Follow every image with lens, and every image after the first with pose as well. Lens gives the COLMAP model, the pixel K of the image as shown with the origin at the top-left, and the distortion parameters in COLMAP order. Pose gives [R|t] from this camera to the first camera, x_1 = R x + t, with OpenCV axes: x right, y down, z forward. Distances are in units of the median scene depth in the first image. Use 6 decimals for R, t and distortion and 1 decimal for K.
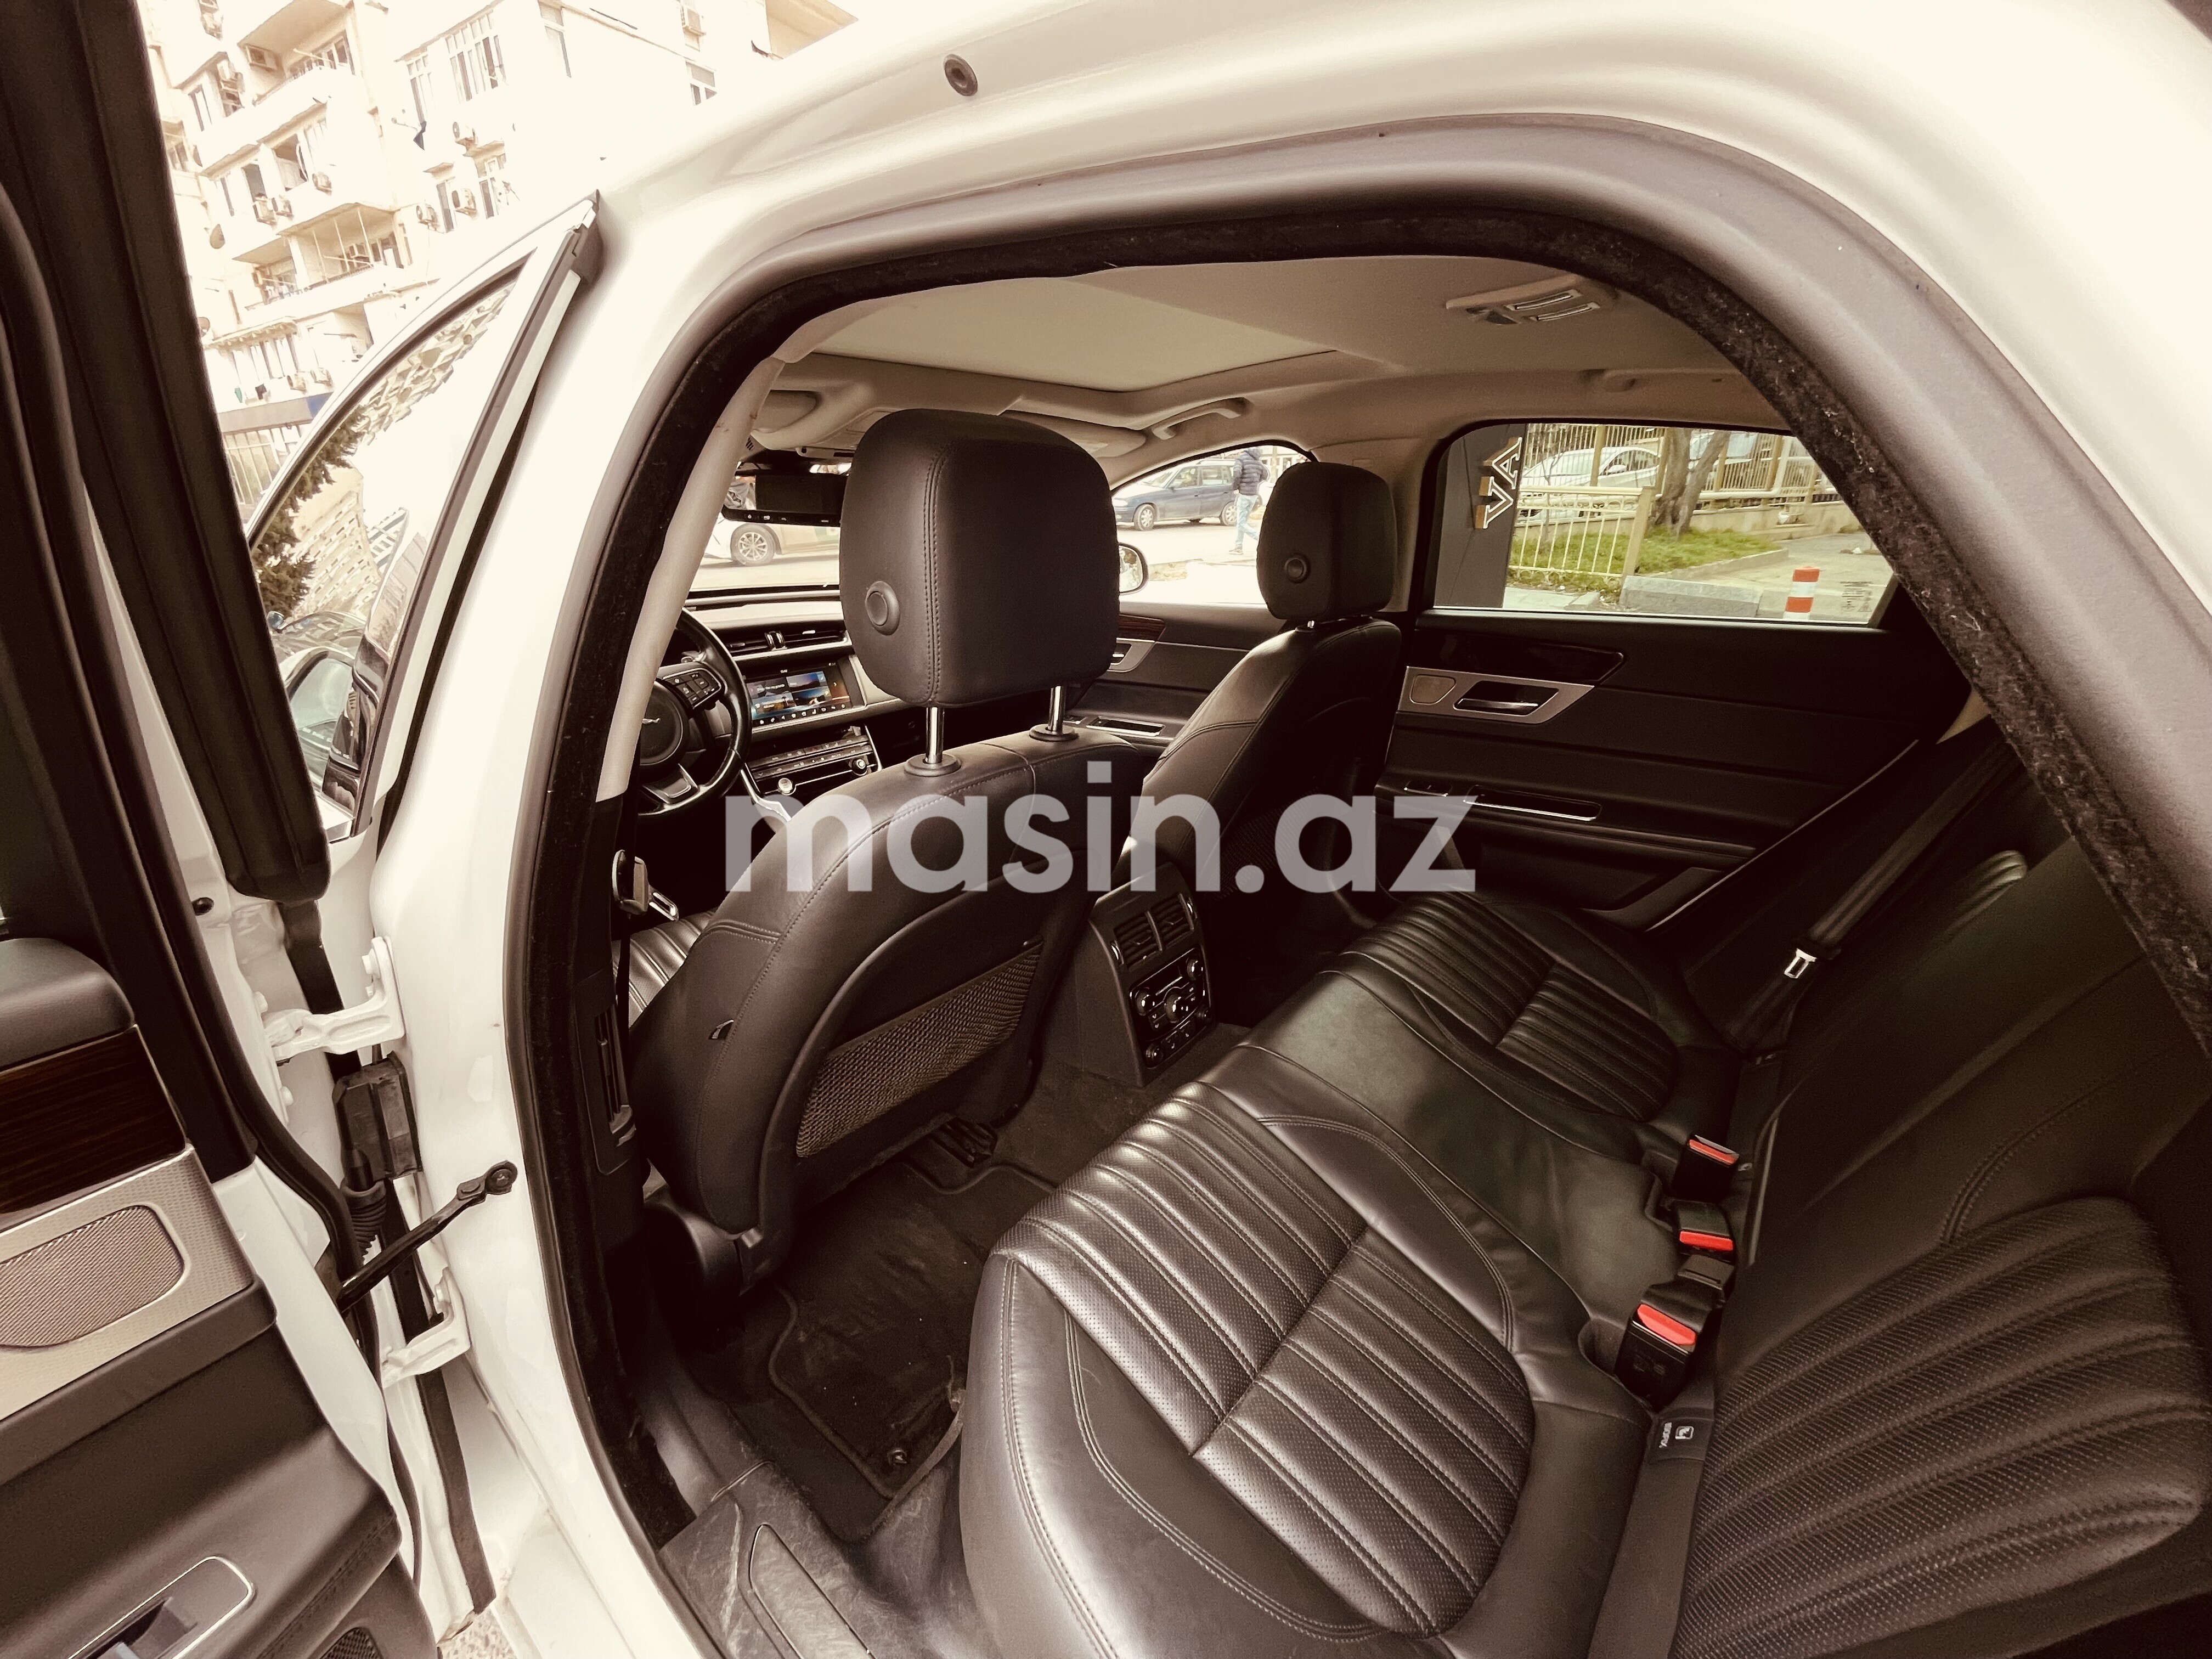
lens RADIAL K [[884.3, 0, 1098.5], [0, 884.3, 829.1], [0, 0, 1]] dist [-0.007224, 0.000571]
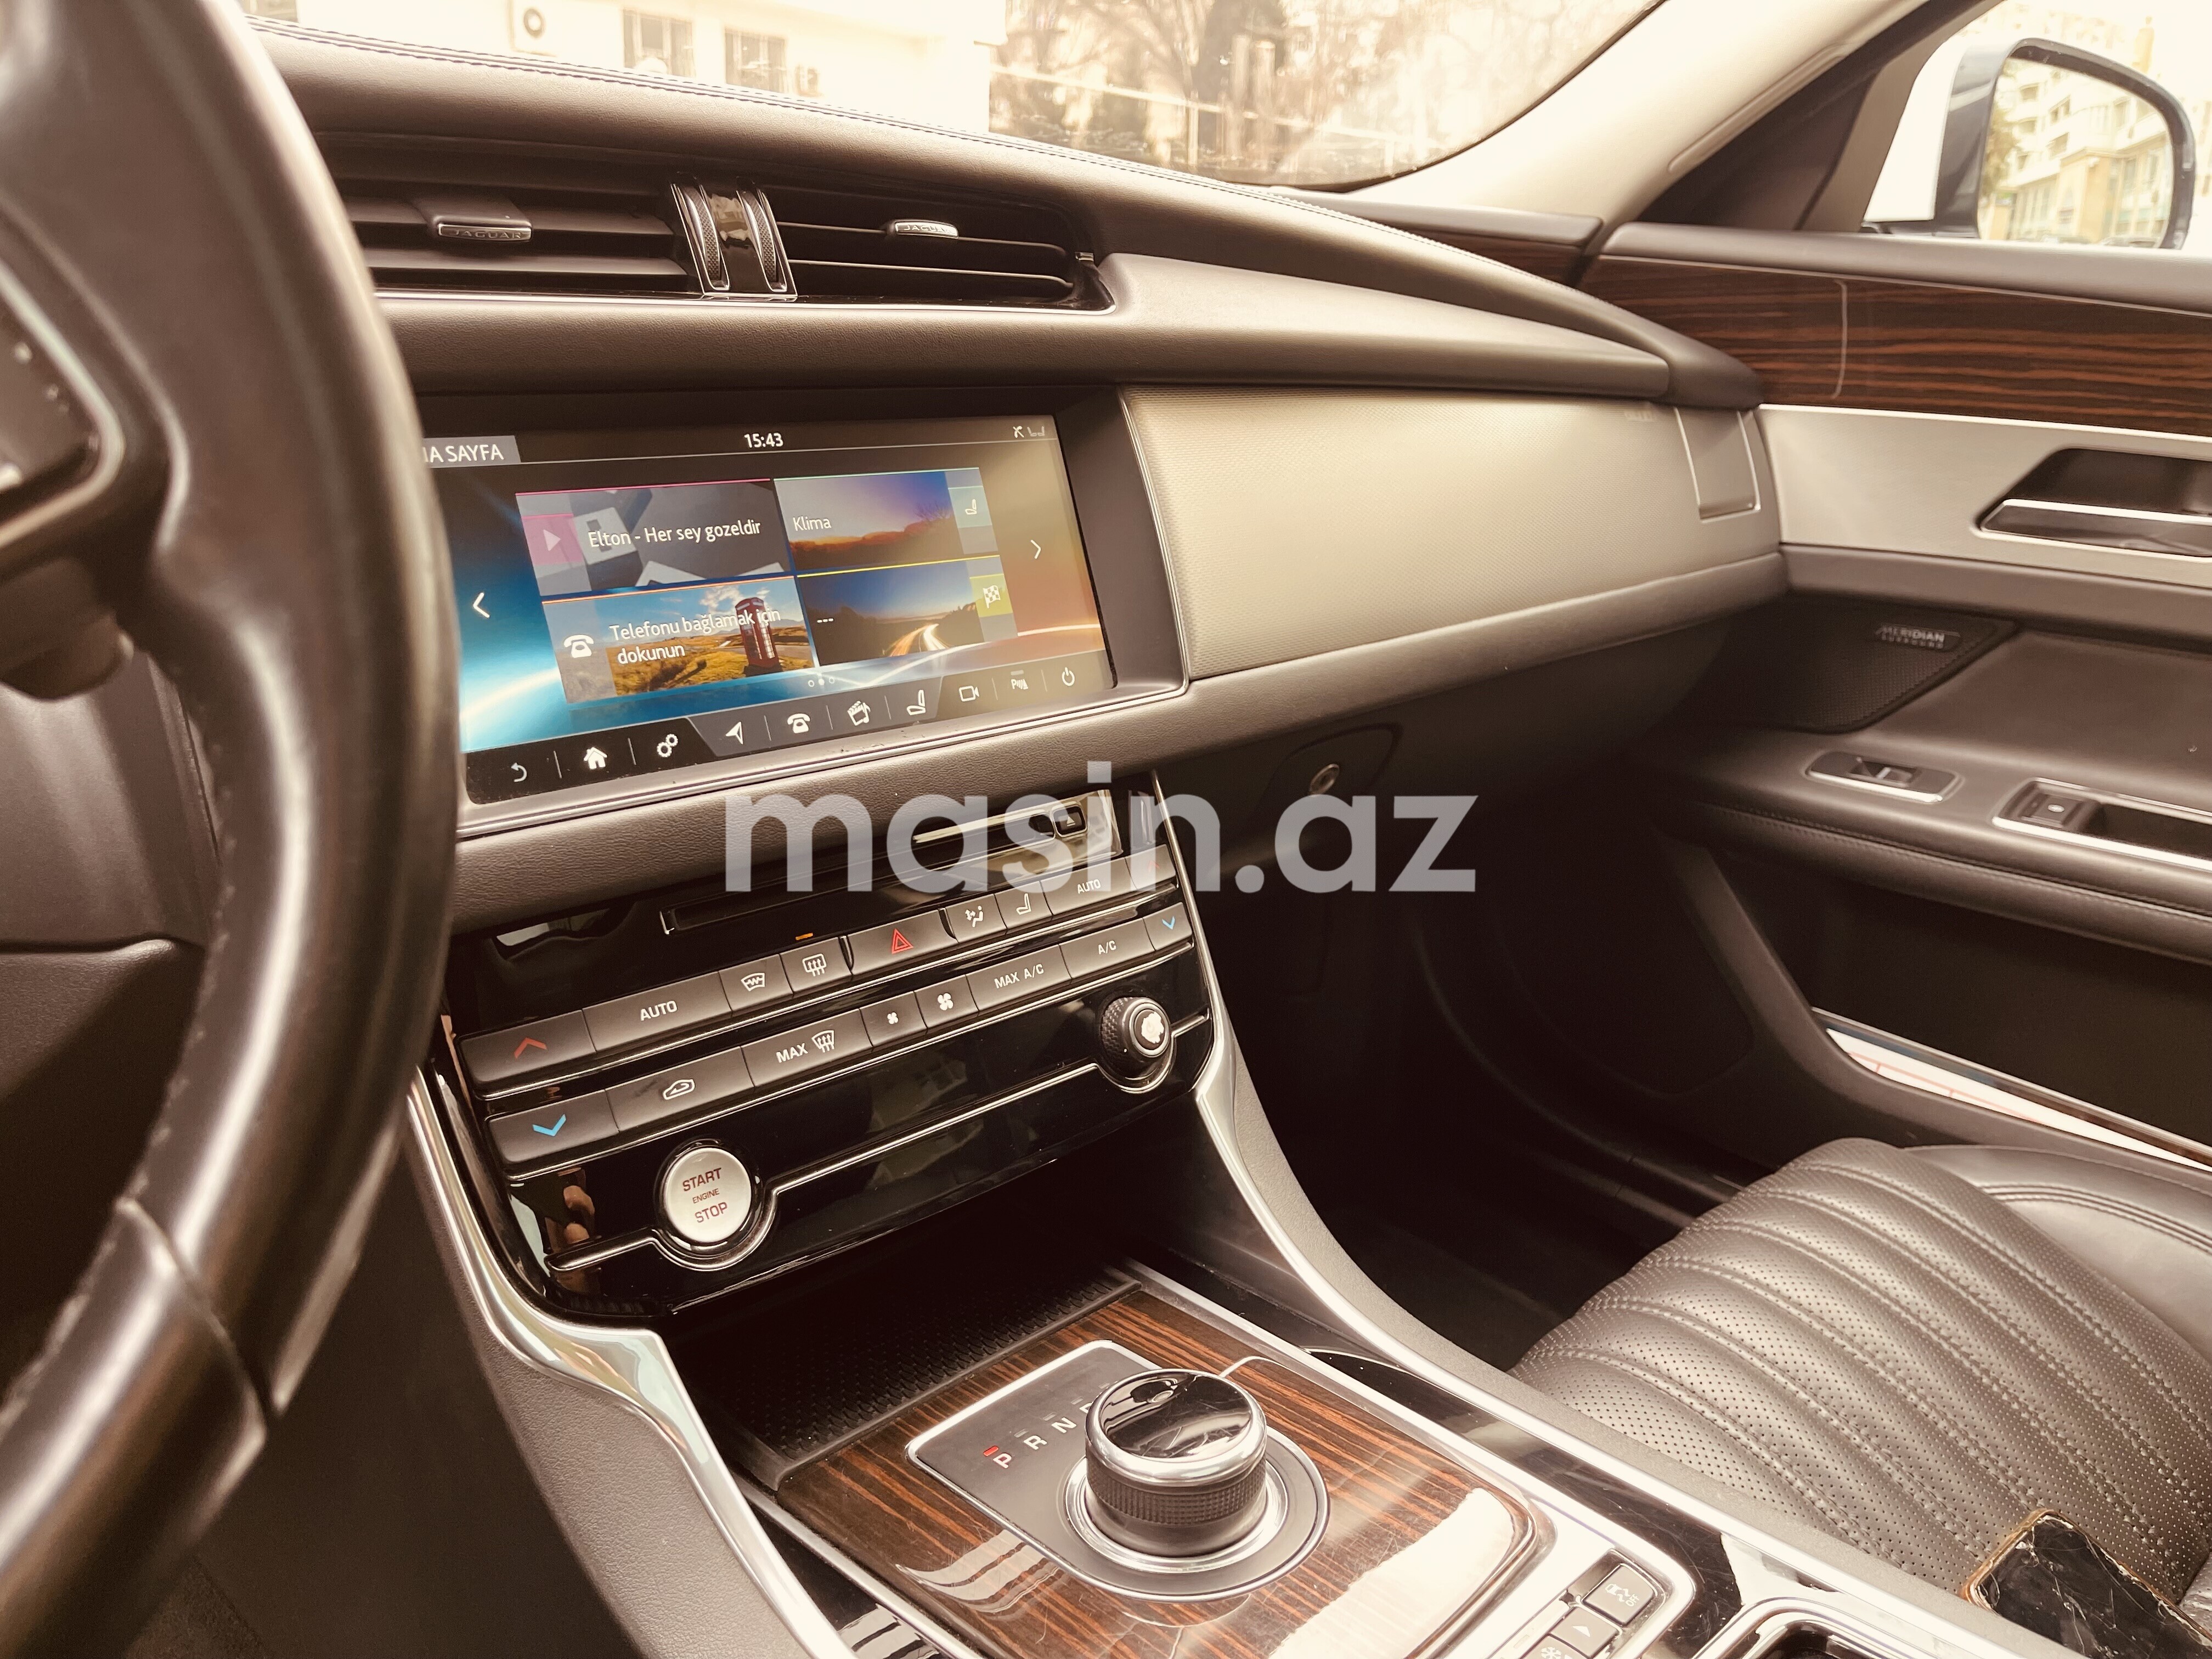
lens RADIAL K [[1666.0, 0, 1115.6], [0, 1666.0, 832.6], [0, 0, 1]] dist [0.051835, -0.074832]
pose [[0.993195, 0.088066, -0.076211, -0.059926], [-0.089773, 0.995776, -0.019262, -0.024596], [0.074193, 0.025972, 0.996906, 0.160213]]
